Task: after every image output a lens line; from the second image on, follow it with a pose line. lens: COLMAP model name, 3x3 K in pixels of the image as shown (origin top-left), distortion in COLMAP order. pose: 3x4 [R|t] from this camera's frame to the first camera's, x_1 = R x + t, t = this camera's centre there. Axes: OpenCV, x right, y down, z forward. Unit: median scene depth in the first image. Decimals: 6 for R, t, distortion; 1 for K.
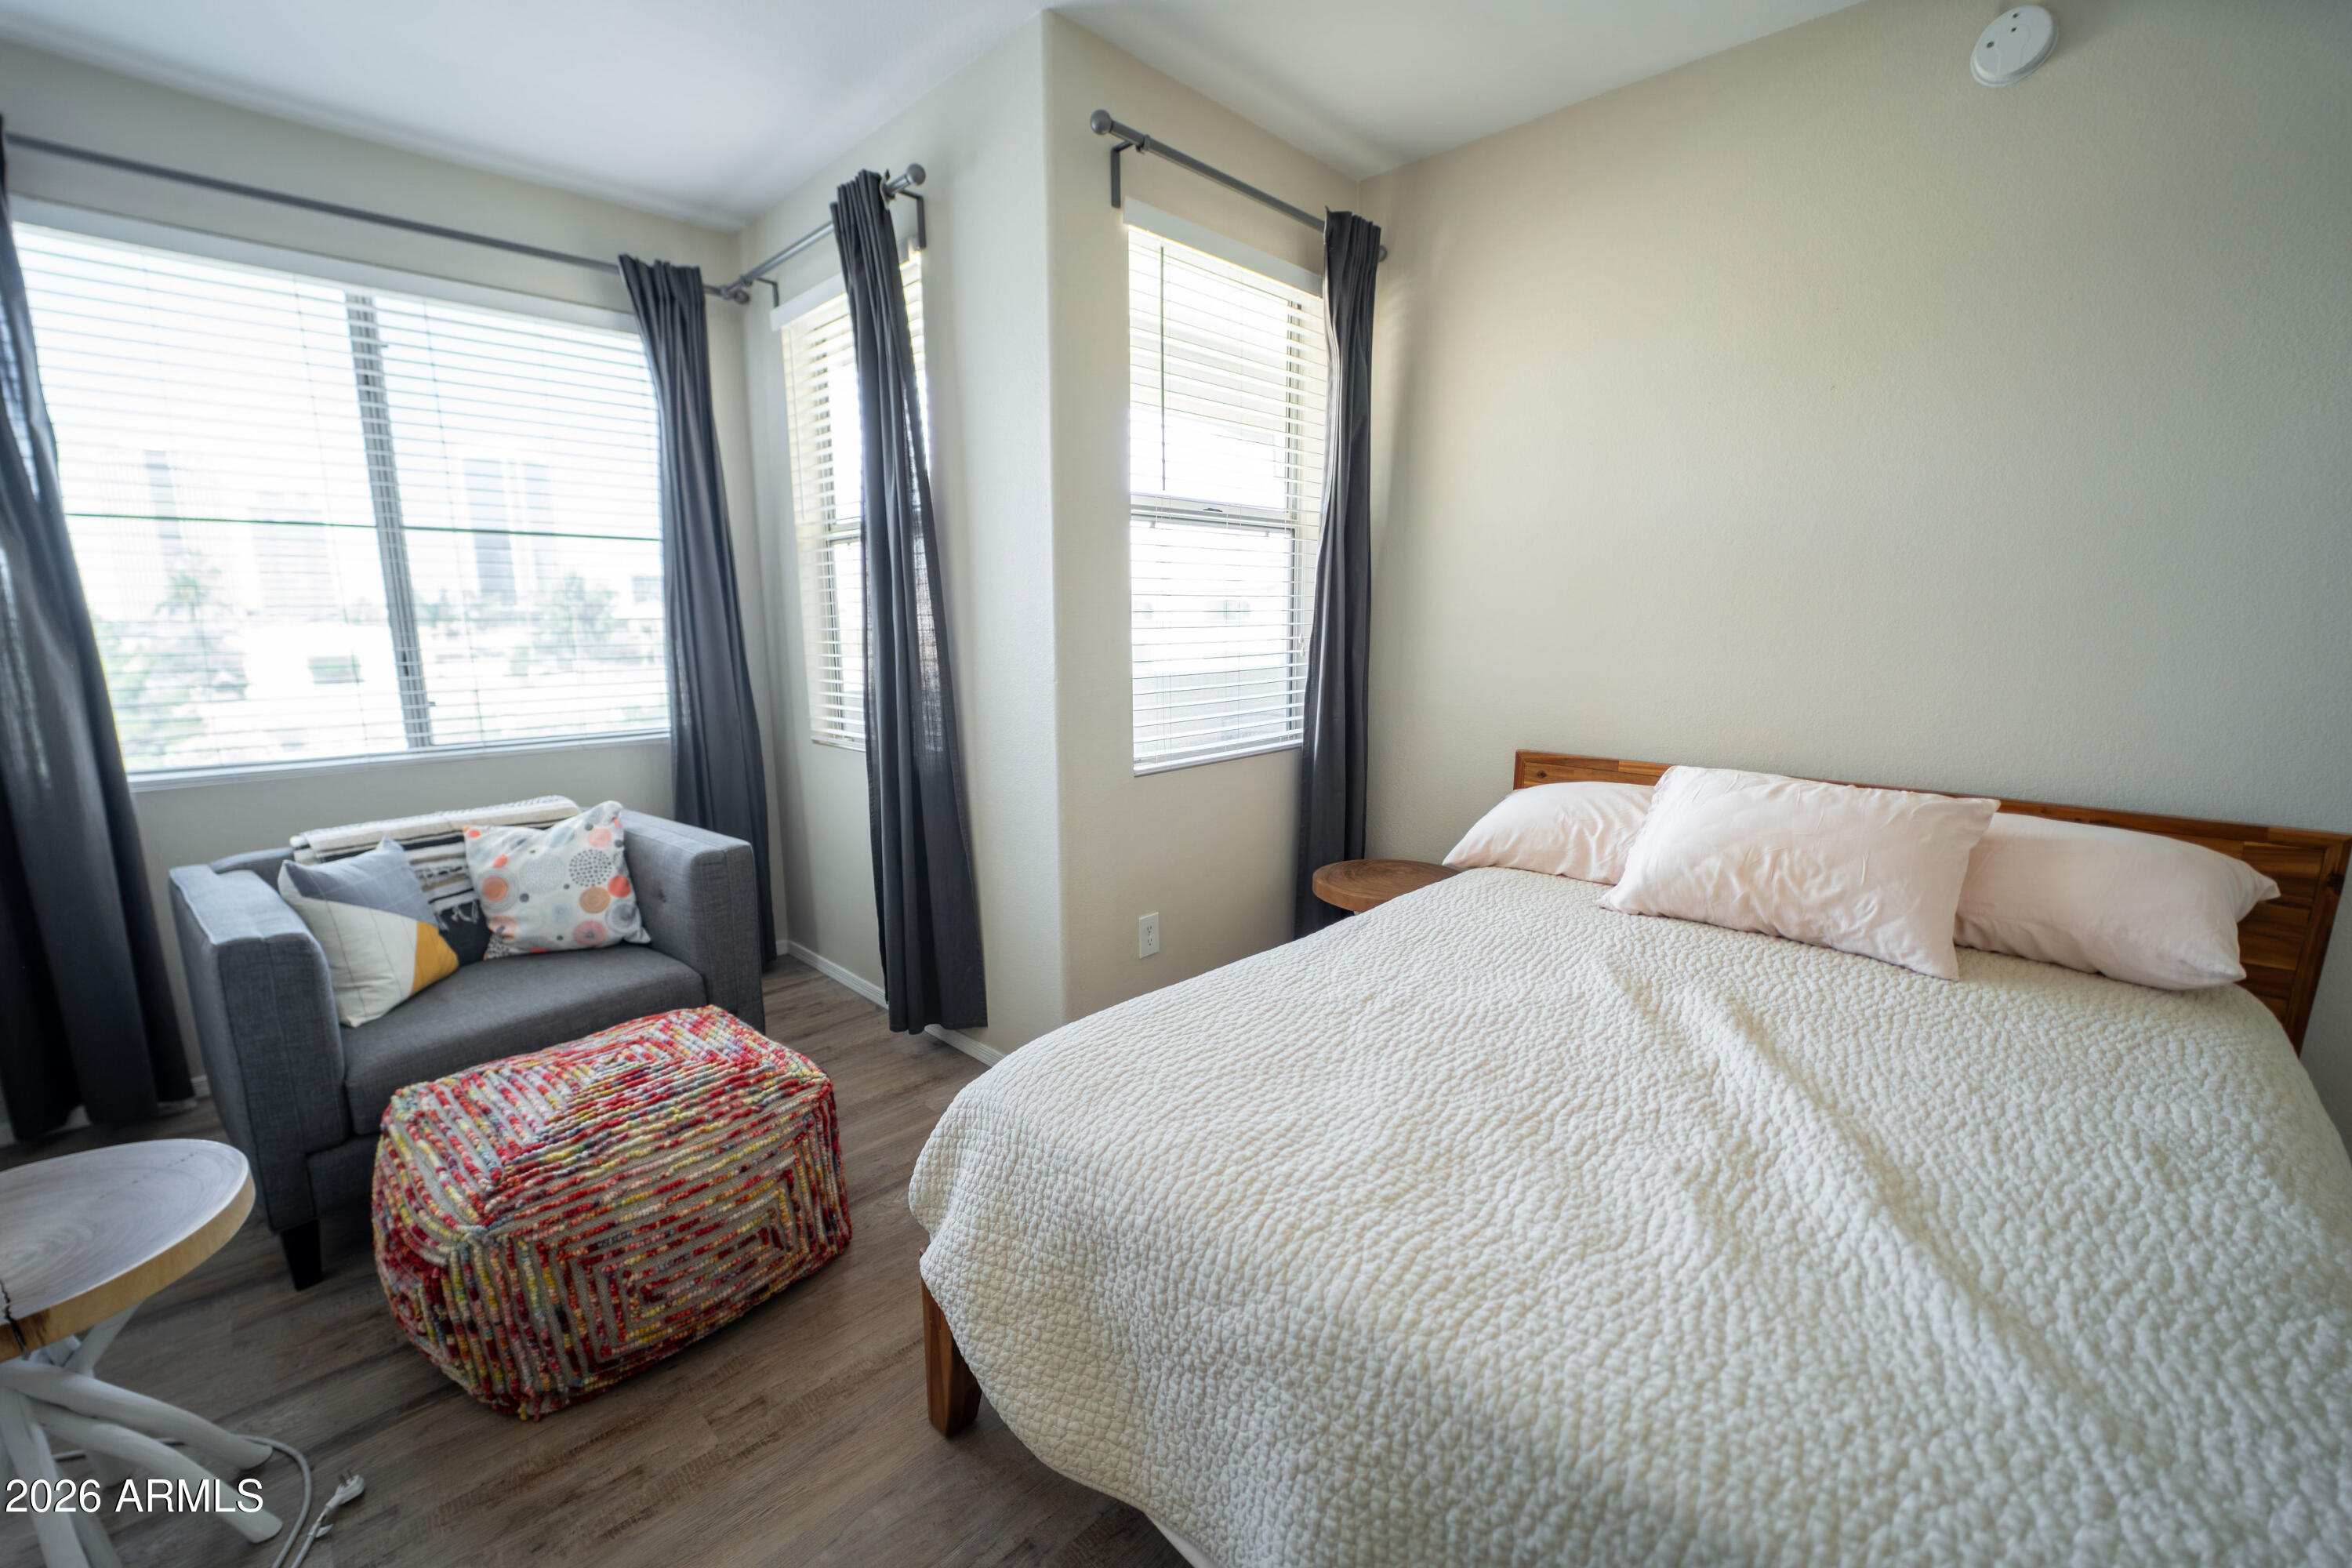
lens RADIAL K [[945.9, 0, 1178.0], [0, 945.9, 816.4], [0, 0, 1]] dist [-0.025841, 0.000812]
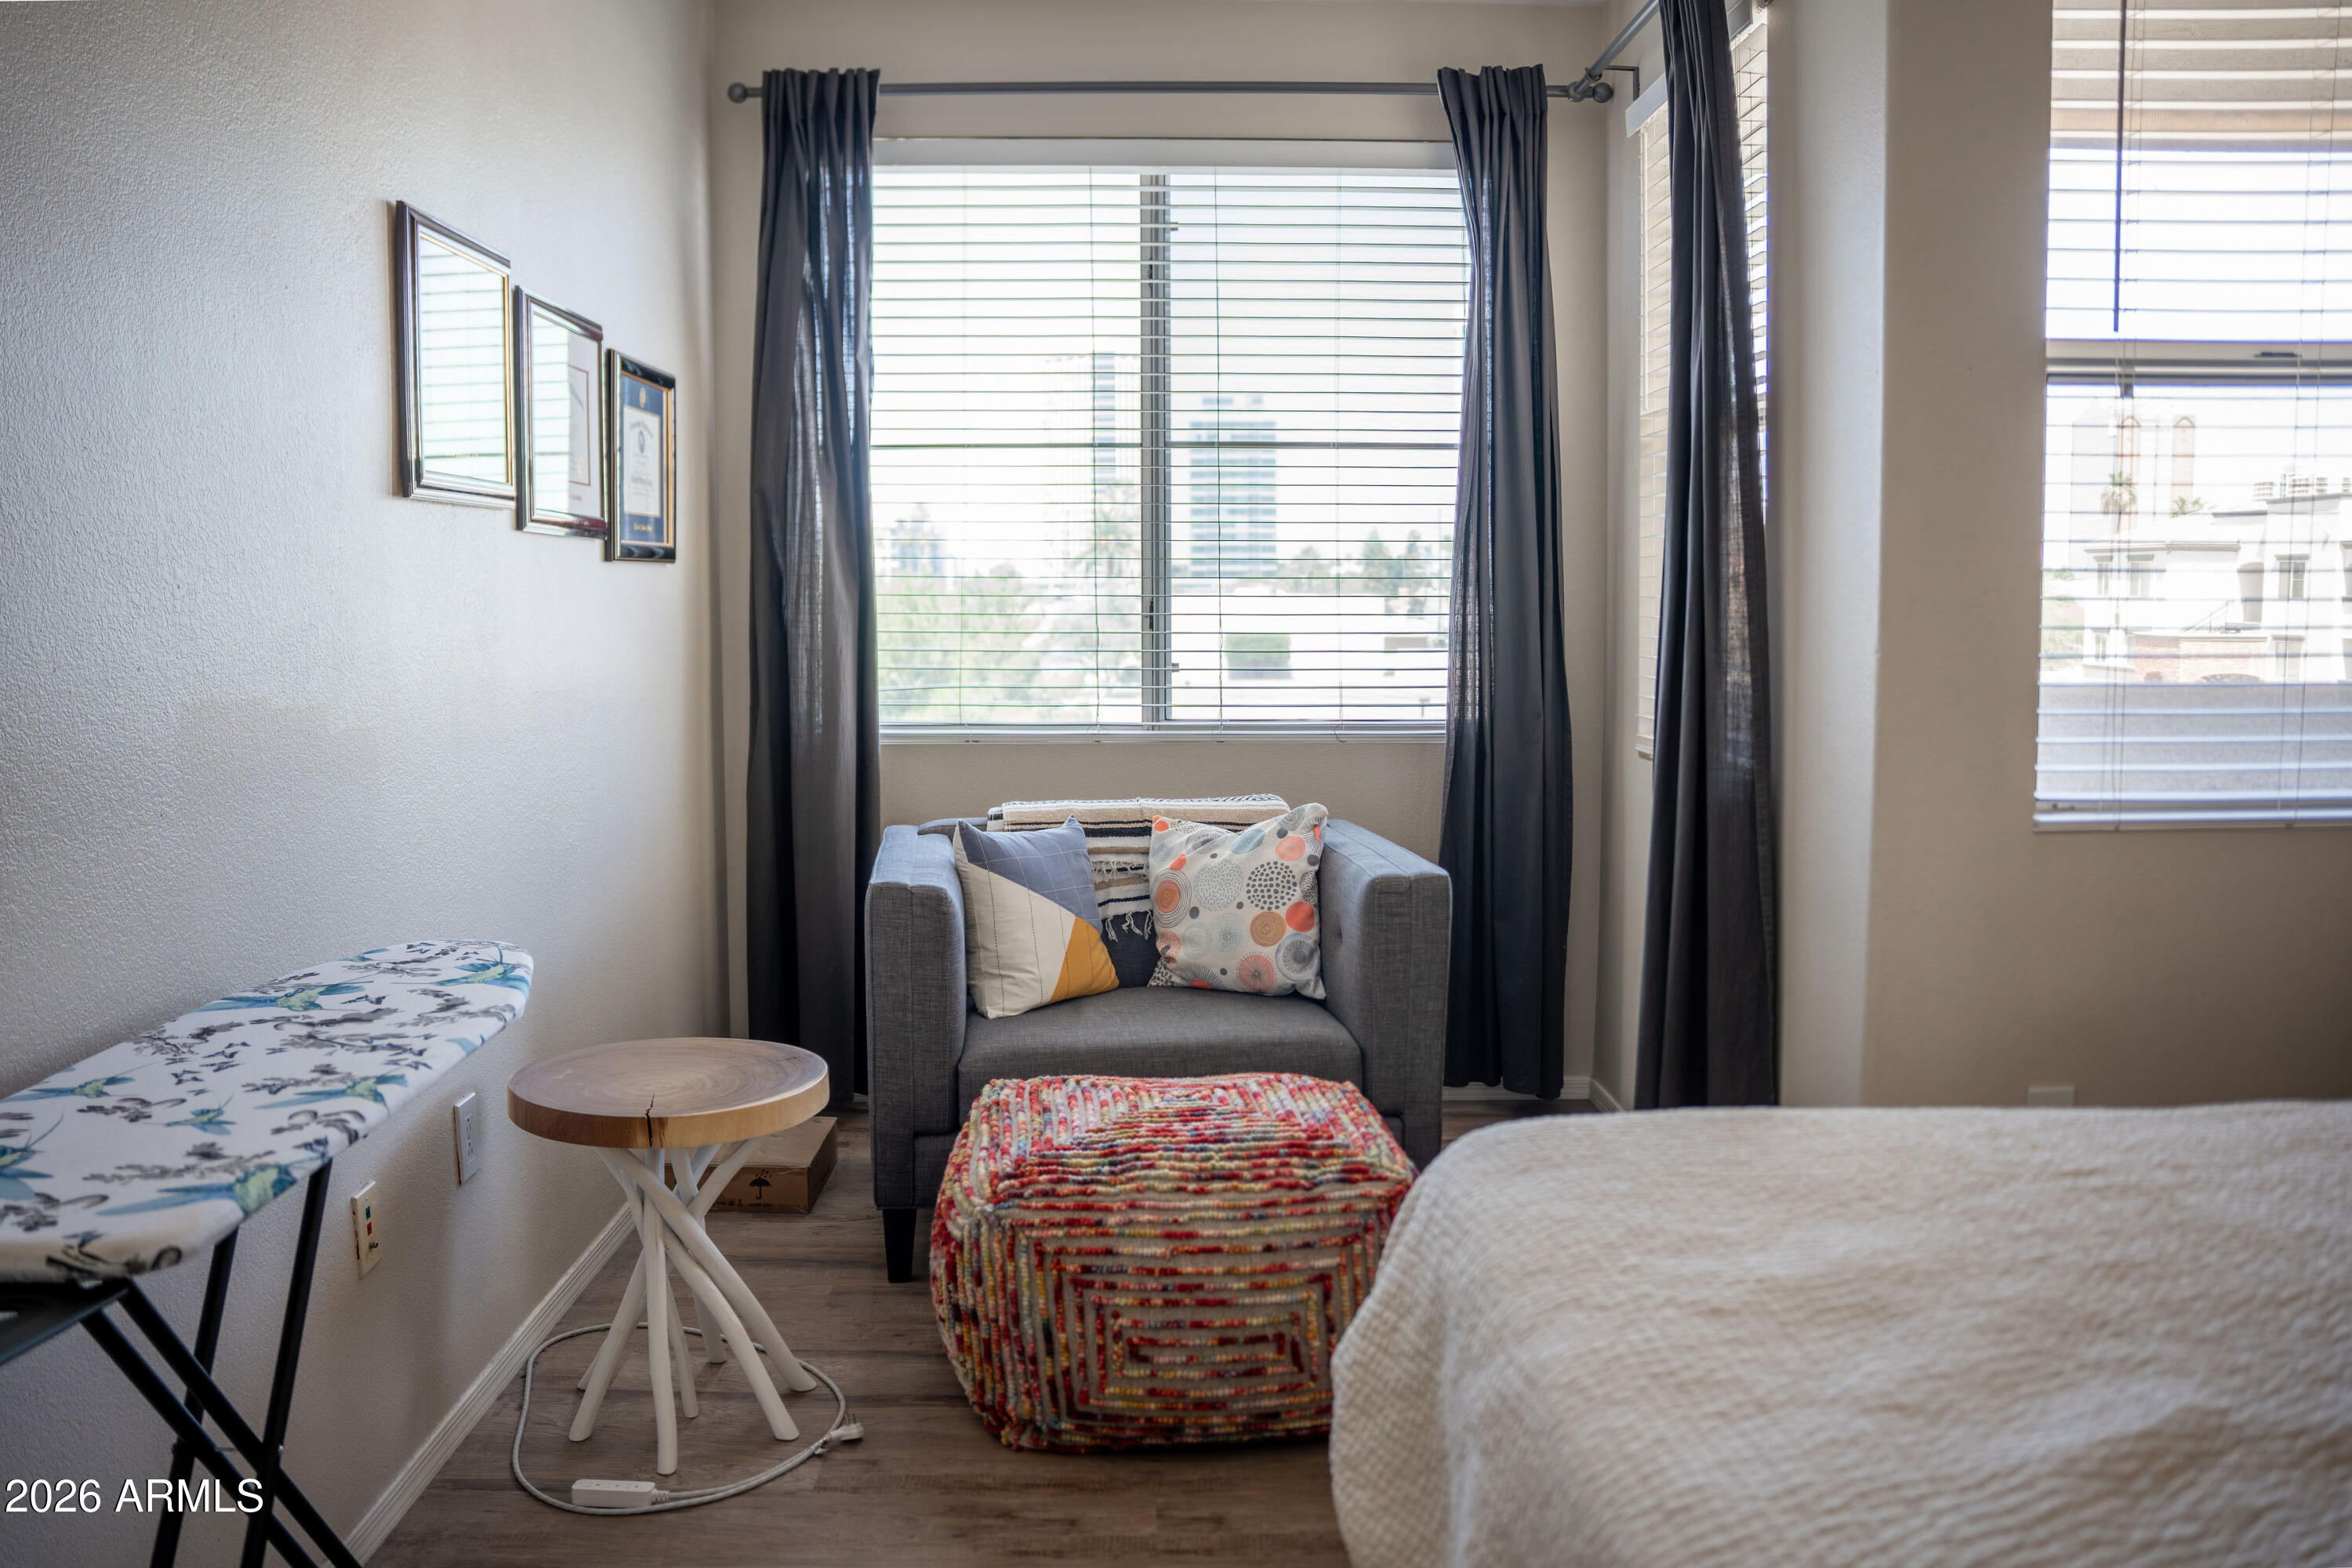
lens RADIAL K [[1860.9, 0, 1165.6], [0, 1860.9, 810.8], [0, 0, 1]] dist [-0.190977, 0.178260]
pose [[0.721111, 0.082751, -0.687860, 0.485090], [-0.137156, 0.990242, -0.024659, 0.066678], [0.679108, 0.112126, 0.725424, -0.199176]]
